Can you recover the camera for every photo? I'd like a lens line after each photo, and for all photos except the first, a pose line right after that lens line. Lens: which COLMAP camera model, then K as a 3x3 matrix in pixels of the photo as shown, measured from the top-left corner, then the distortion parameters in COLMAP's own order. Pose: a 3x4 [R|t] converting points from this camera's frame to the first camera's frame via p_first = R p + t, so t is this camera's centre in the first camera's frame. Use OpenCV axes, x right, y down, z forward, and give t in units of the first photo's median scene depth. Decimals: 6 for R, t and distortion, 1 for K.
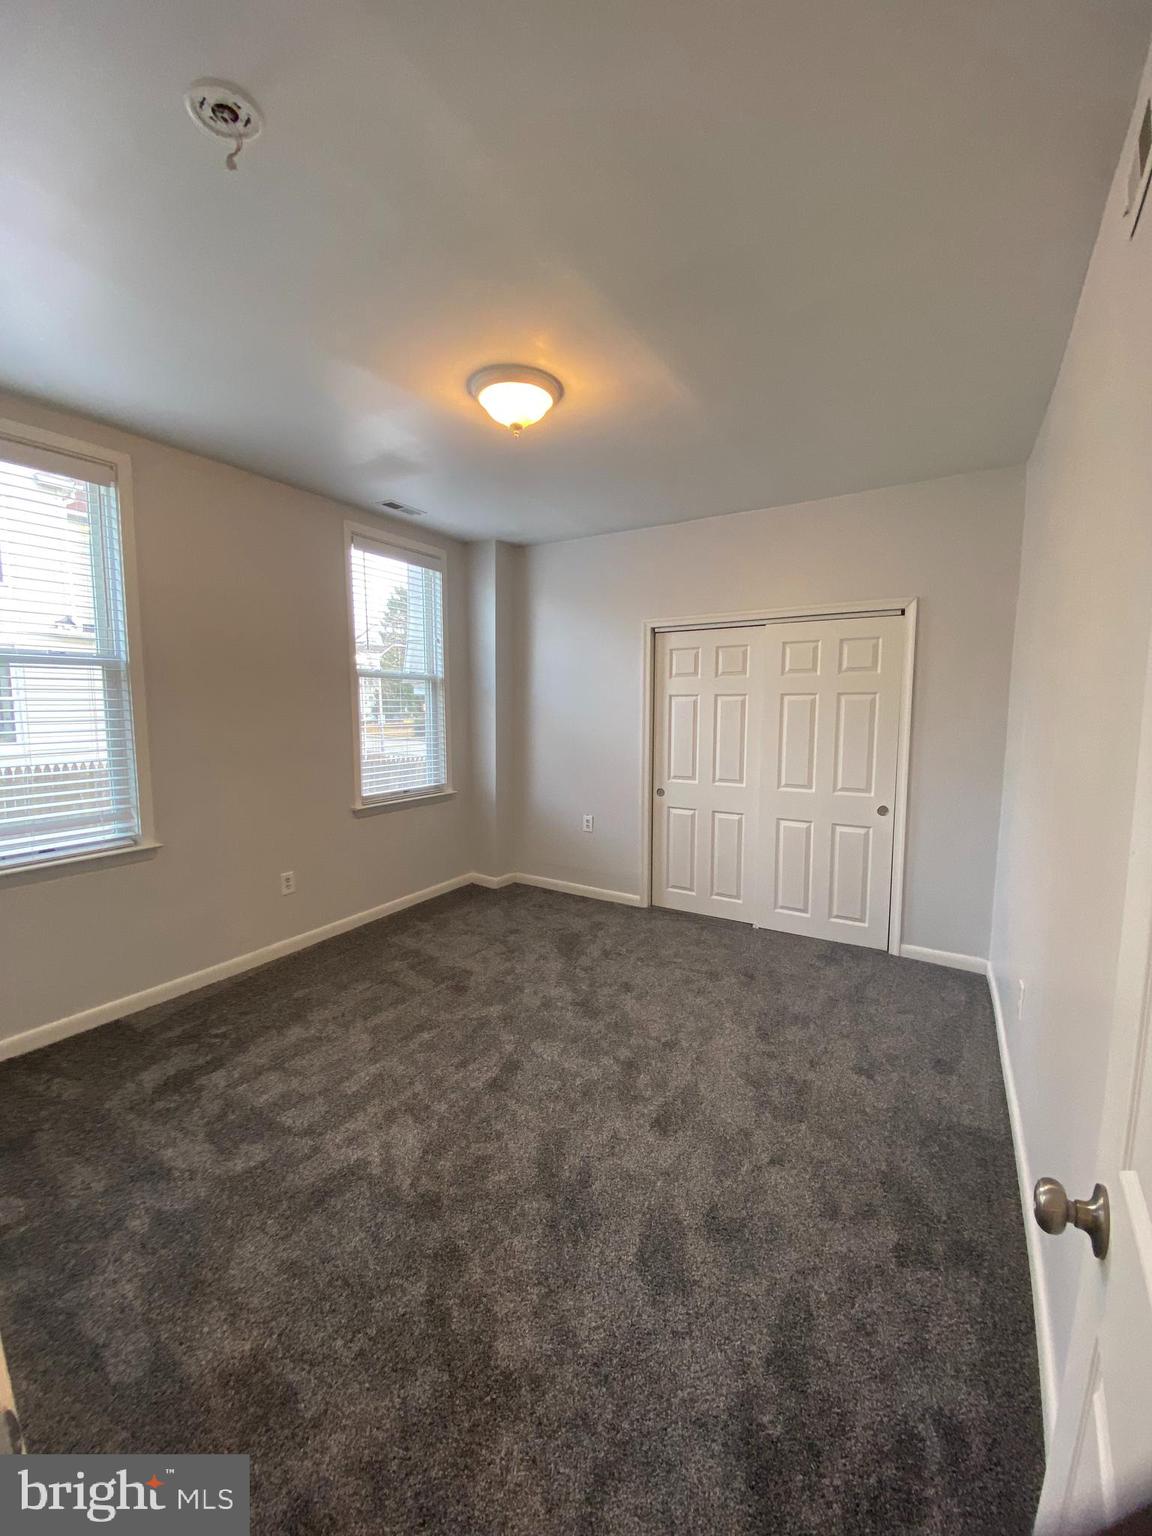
lens RADIAL K [[624.5, 0, 572.4], [0, 624.5, 769.4], [0, 0, 1]] dist [-0.005882, -0.001170]
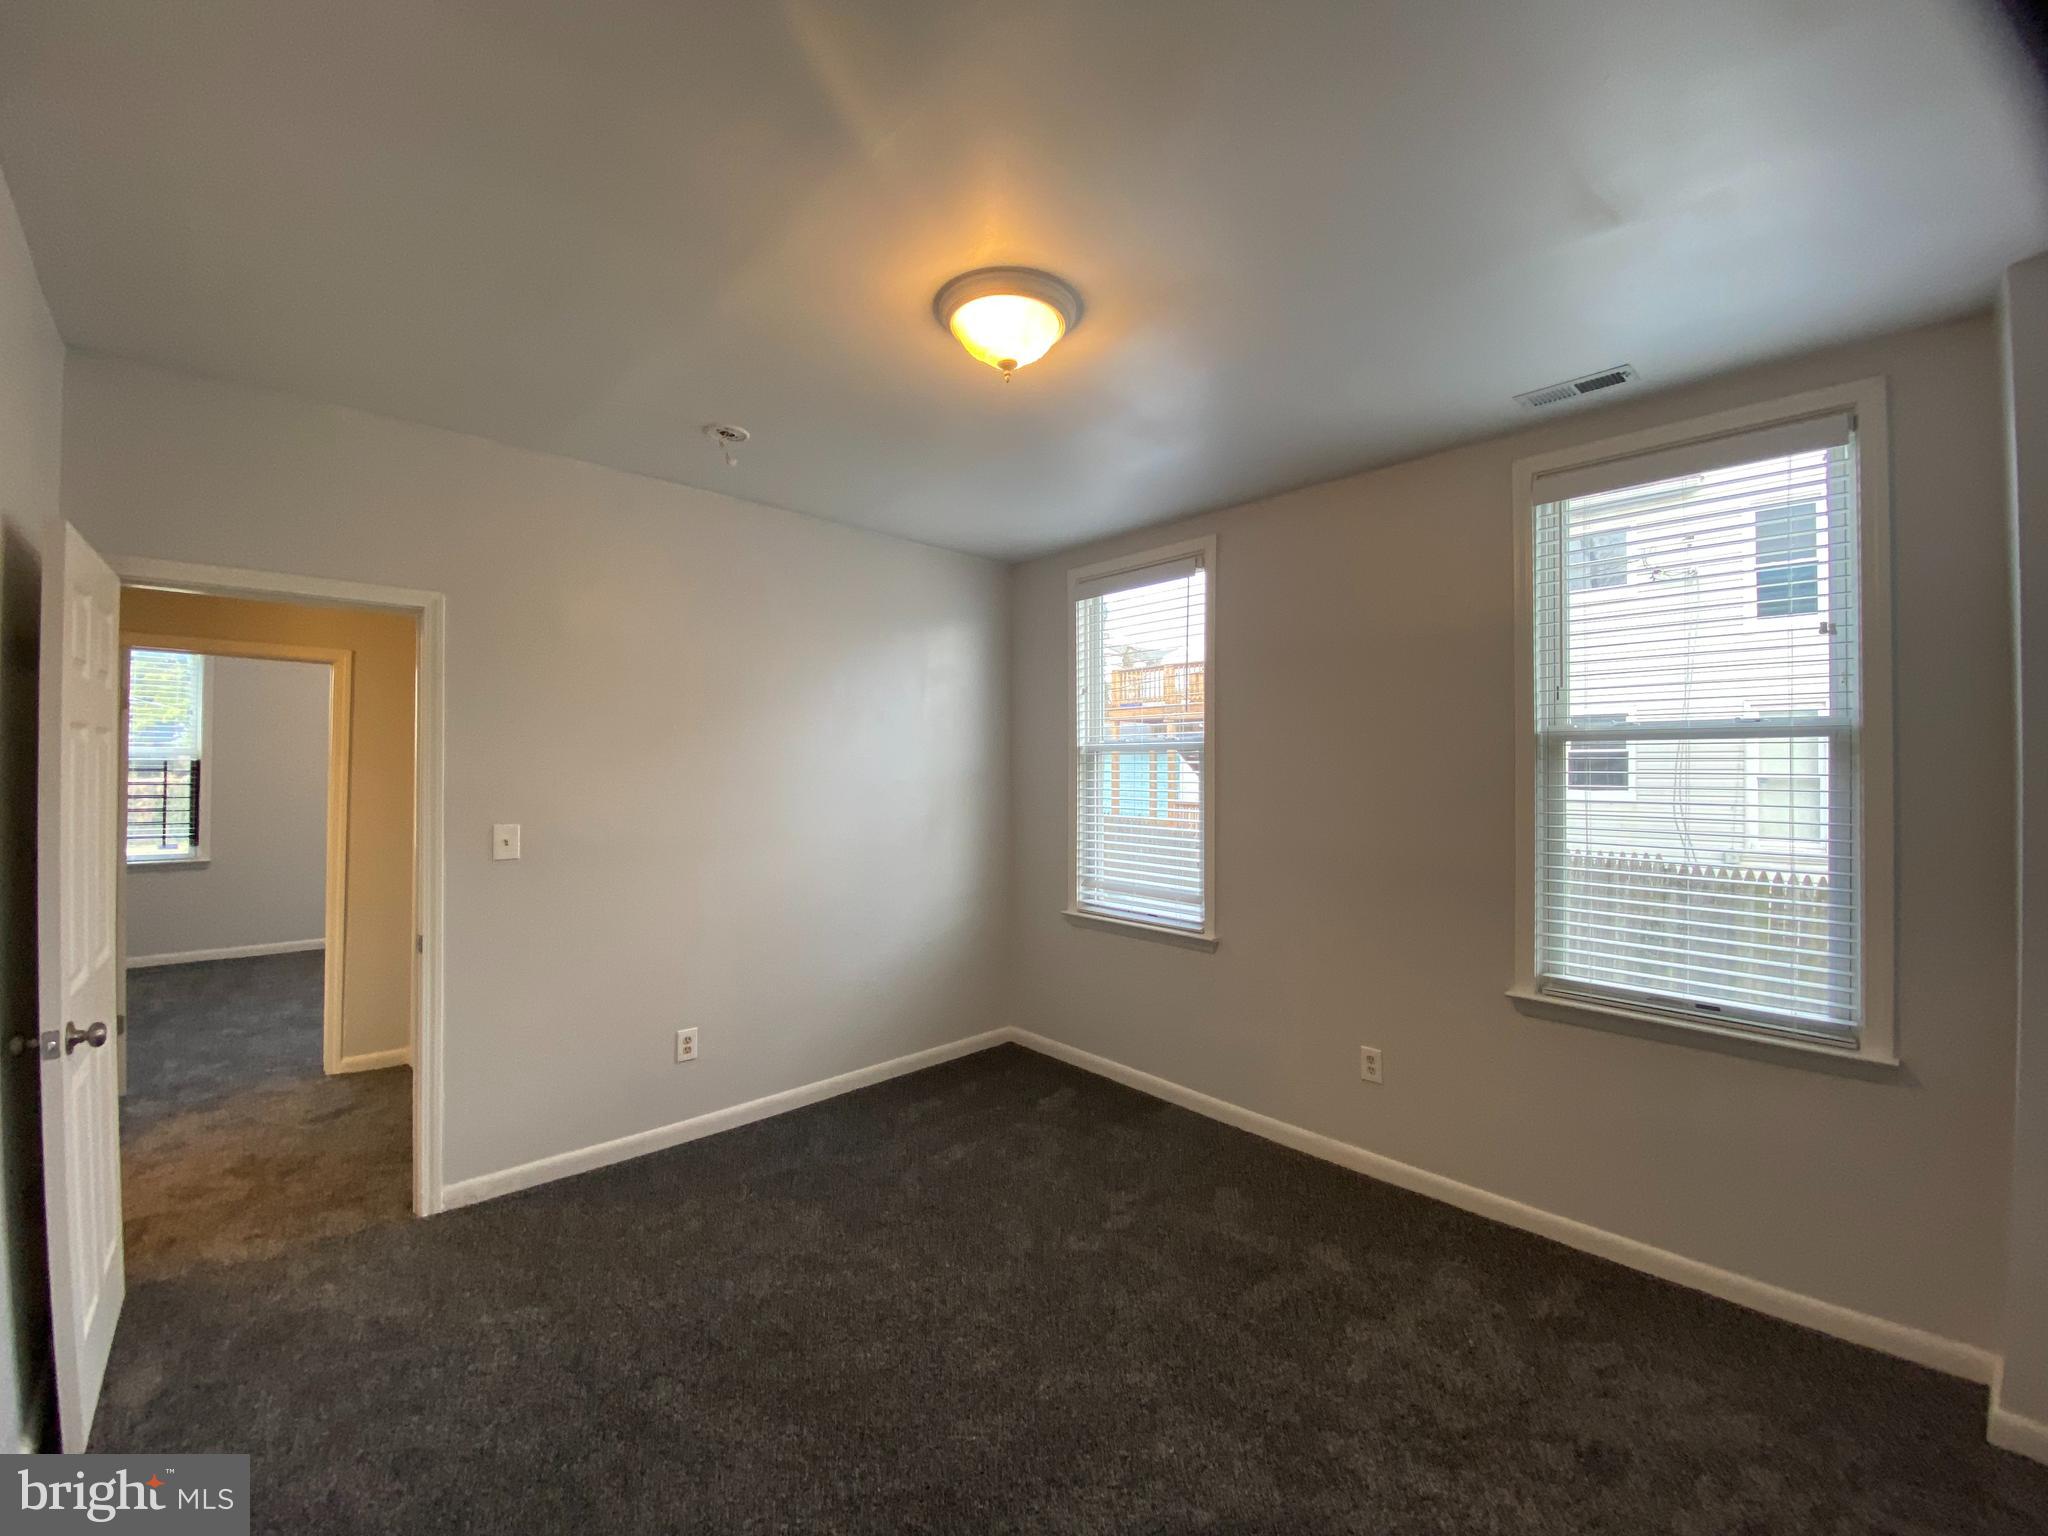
lens RADIAL K [[832.7, 0, 1065.9], [0, 832.7, 748.0], [0, 0, 1]] dist [-0.005882, -0.001170]
pose [[-0.226572, -0.019776, -0.973794, 0.419105], [-0.114252, 0.993431, 0.006408, -0.102637], [0.967270, 0.112710, -0.227344, 0.753190]]
